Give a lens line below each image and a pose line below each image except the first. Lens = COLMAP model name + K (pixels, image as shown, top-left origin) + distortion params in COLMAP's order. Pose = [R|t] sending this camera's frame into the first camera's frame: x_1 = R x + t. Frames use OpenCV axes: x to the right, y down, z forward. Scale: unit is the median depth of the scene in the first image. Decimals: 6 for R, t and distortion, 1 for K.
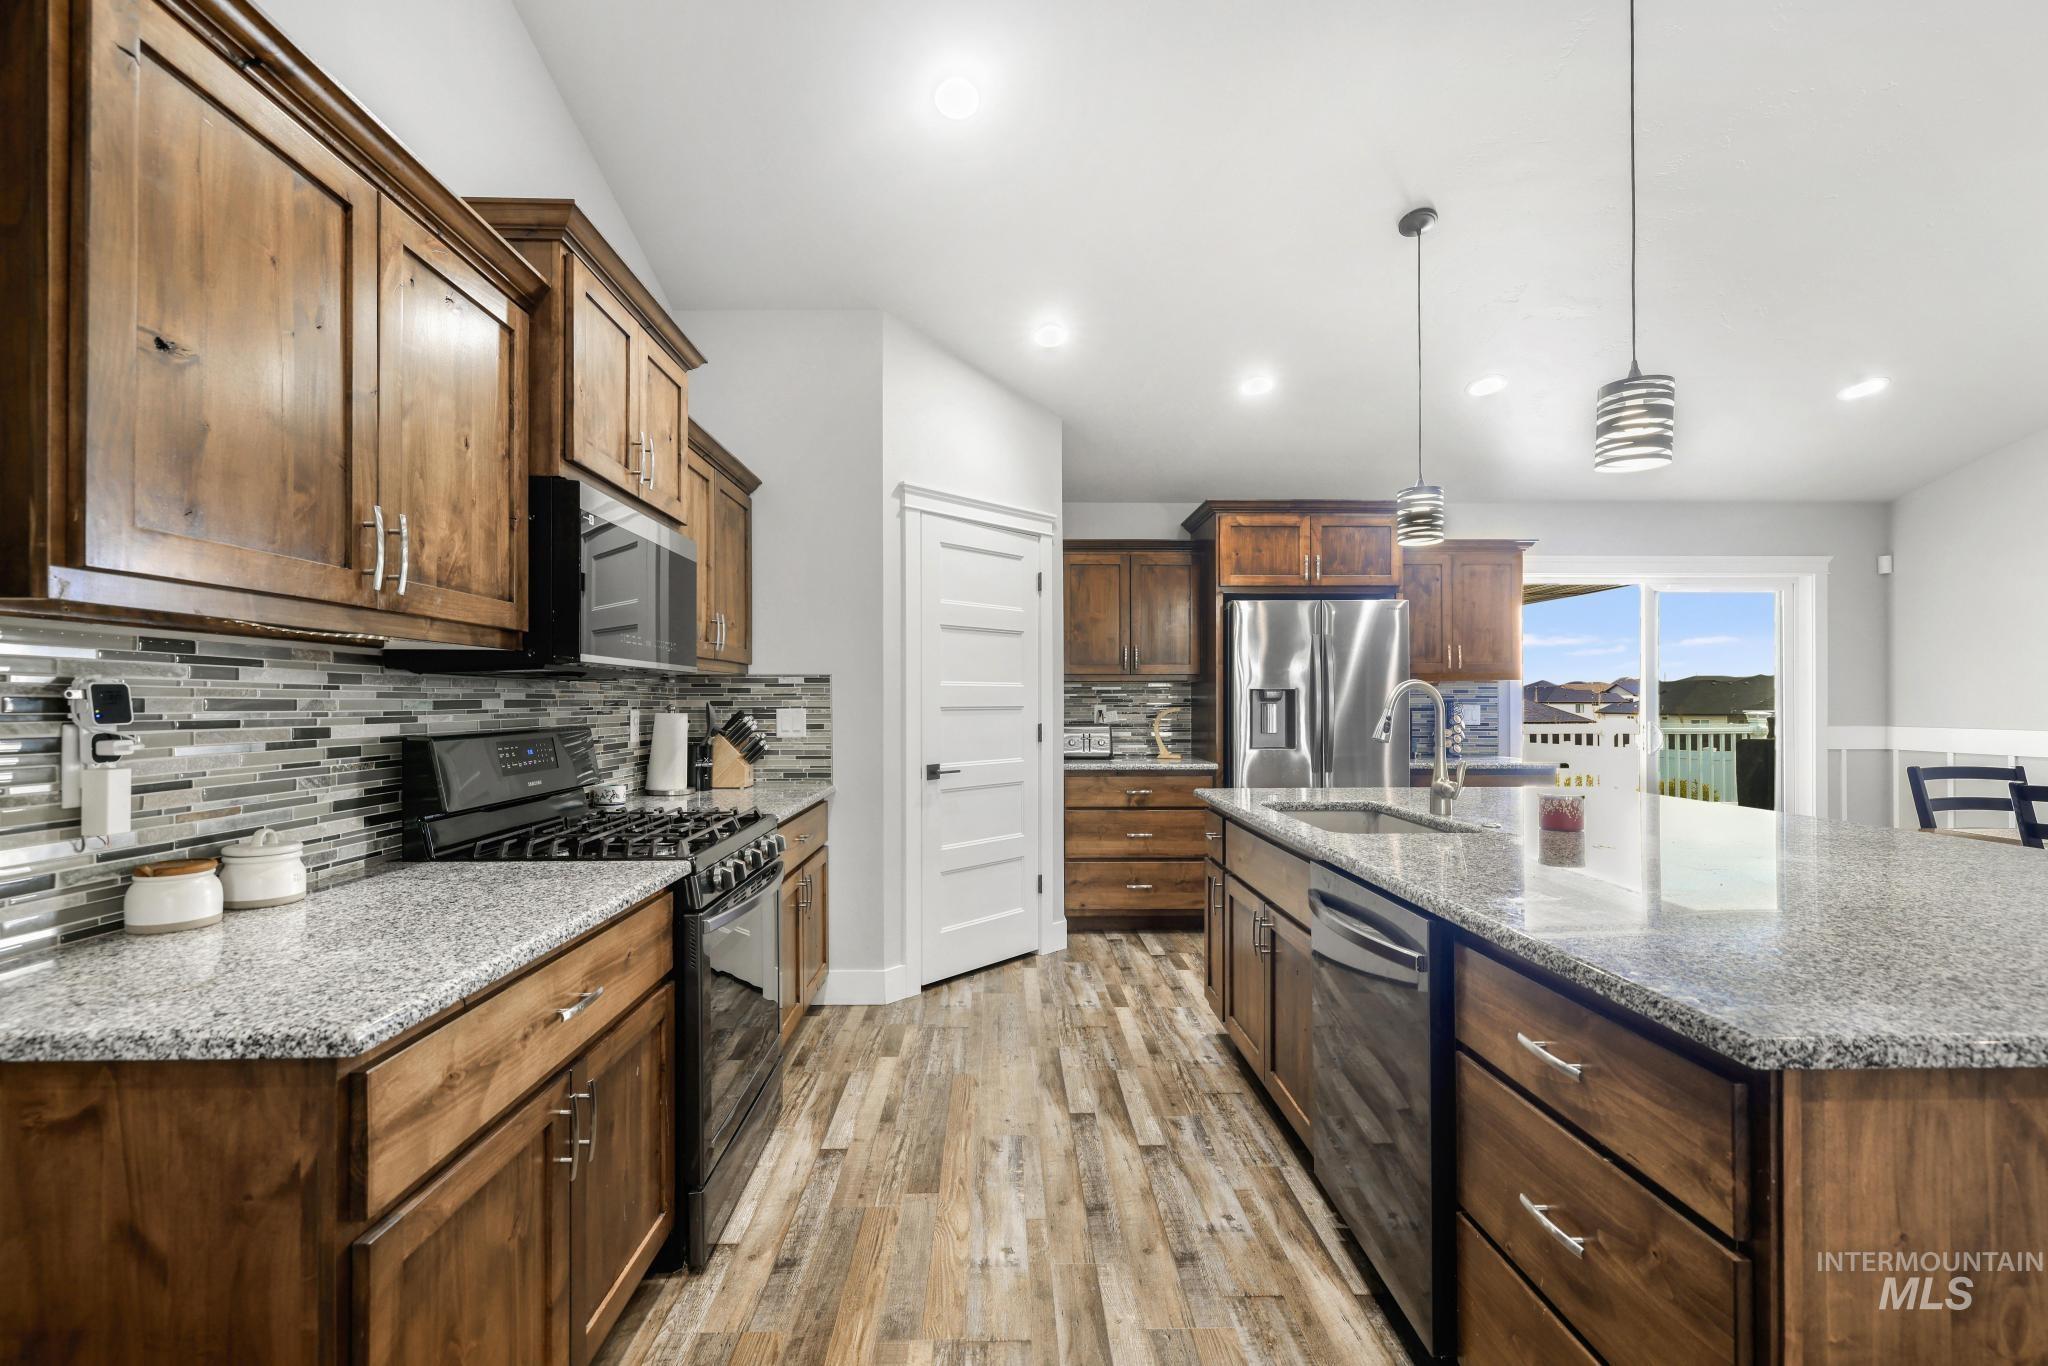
lens RADIAL K [[890.0, 0, 1022.7], [0, 890.0, 699.9], [0, 0, 1]] dist [-0.000150, -0.000190]
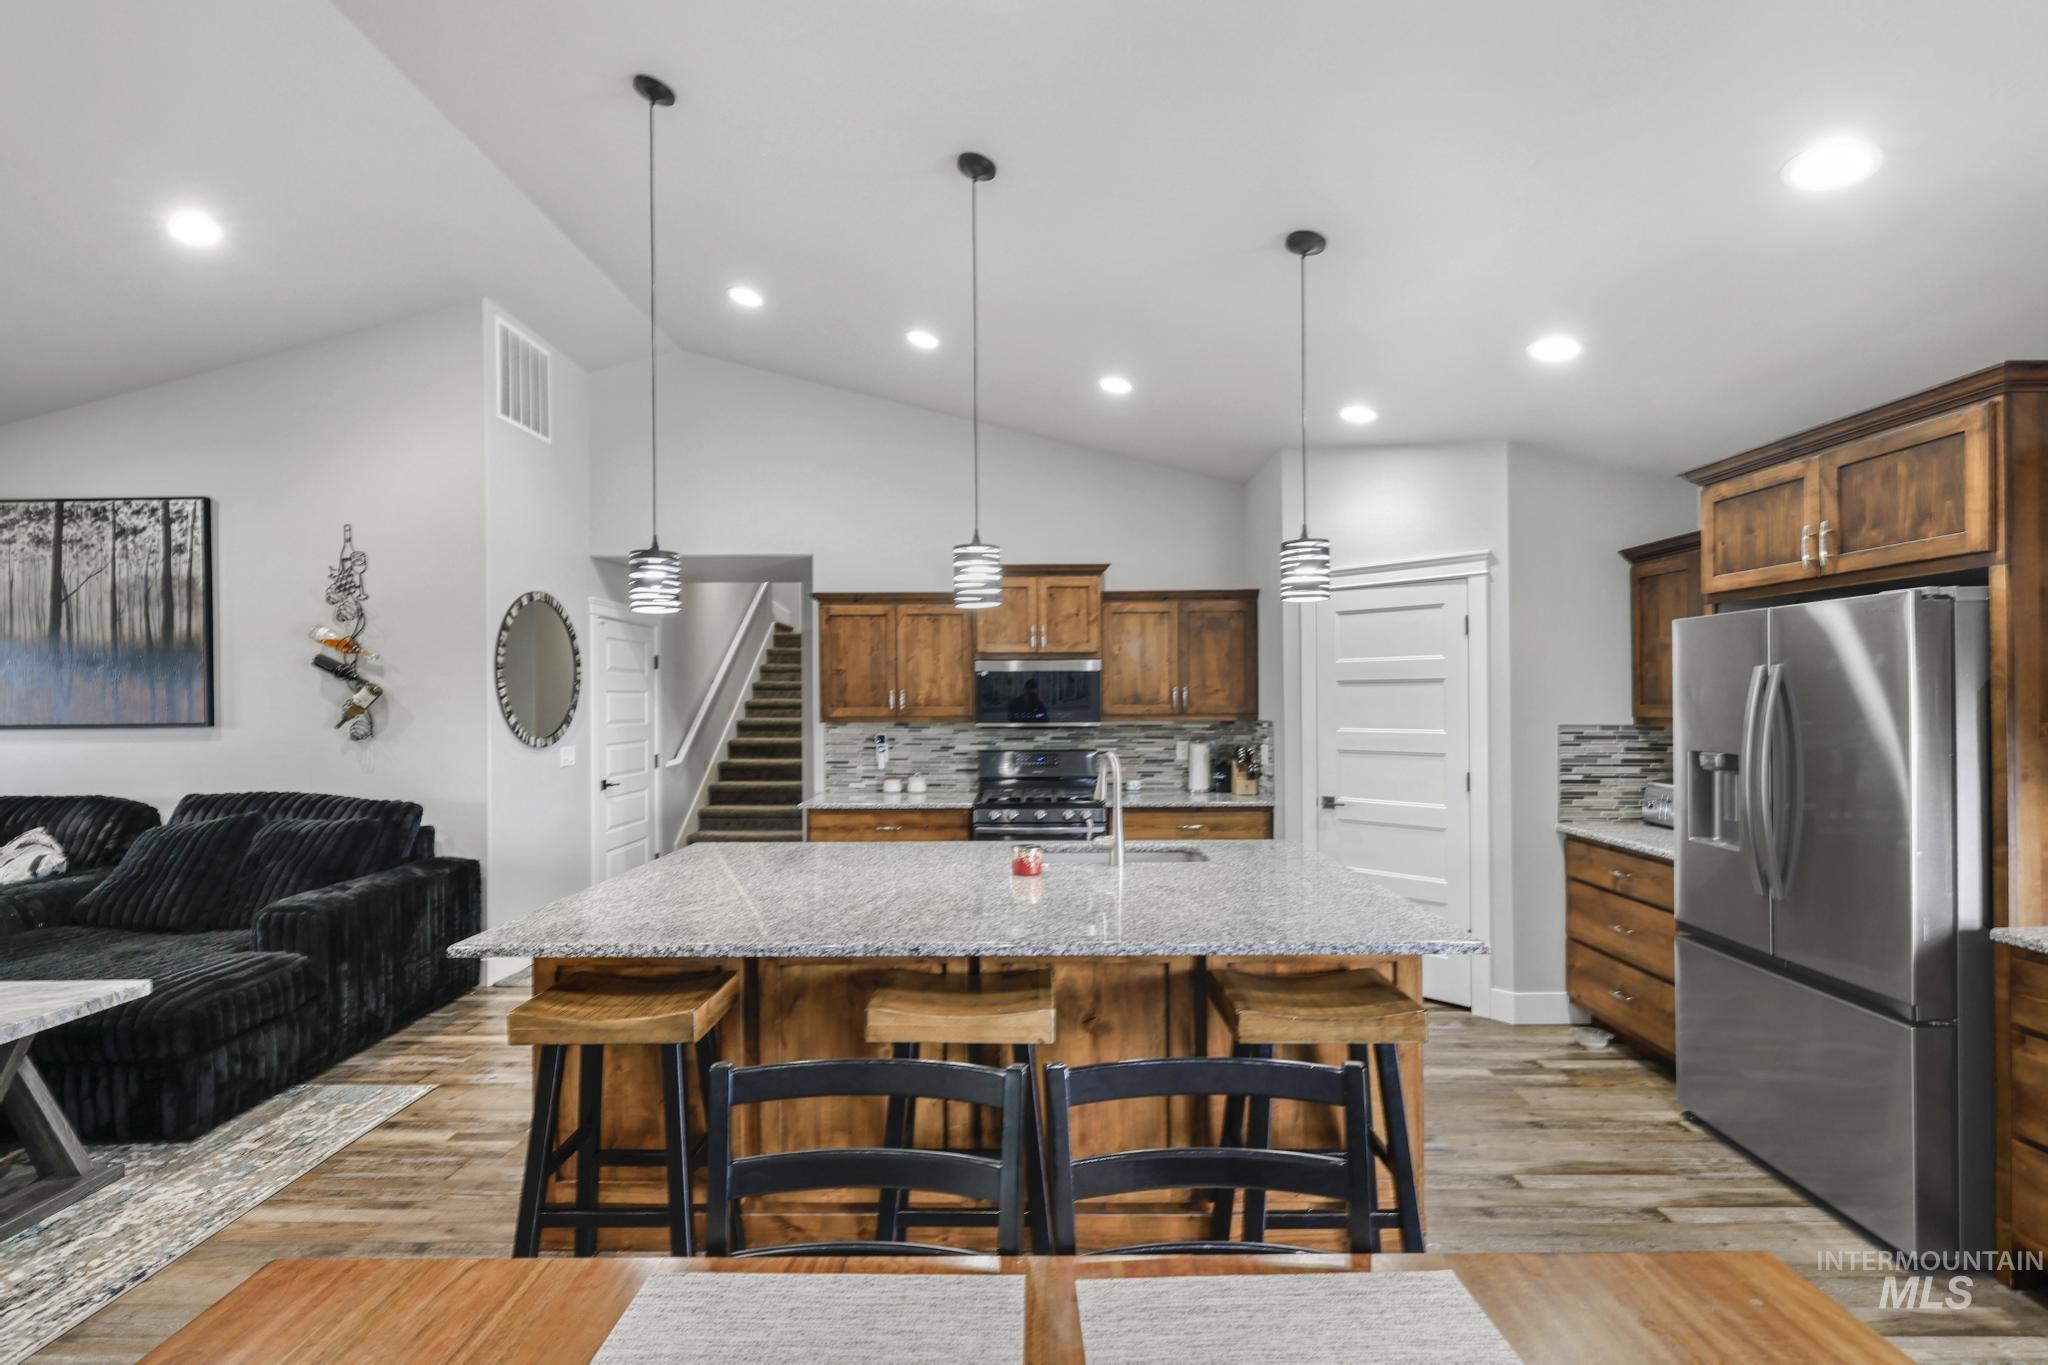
lens RADIAL K [[904.7, 0, 1024.0], [0, 904.7, 682.5], [0, 0, 1]] dist [0.001349, 0.000171]
pose [[-0.038207, -0.014581, -0.999163, 0.937120], [0.008293, 0.999854, -0.014908, -0.055684], [0.999235, -0.008856, -0.038081, 0.513600]]
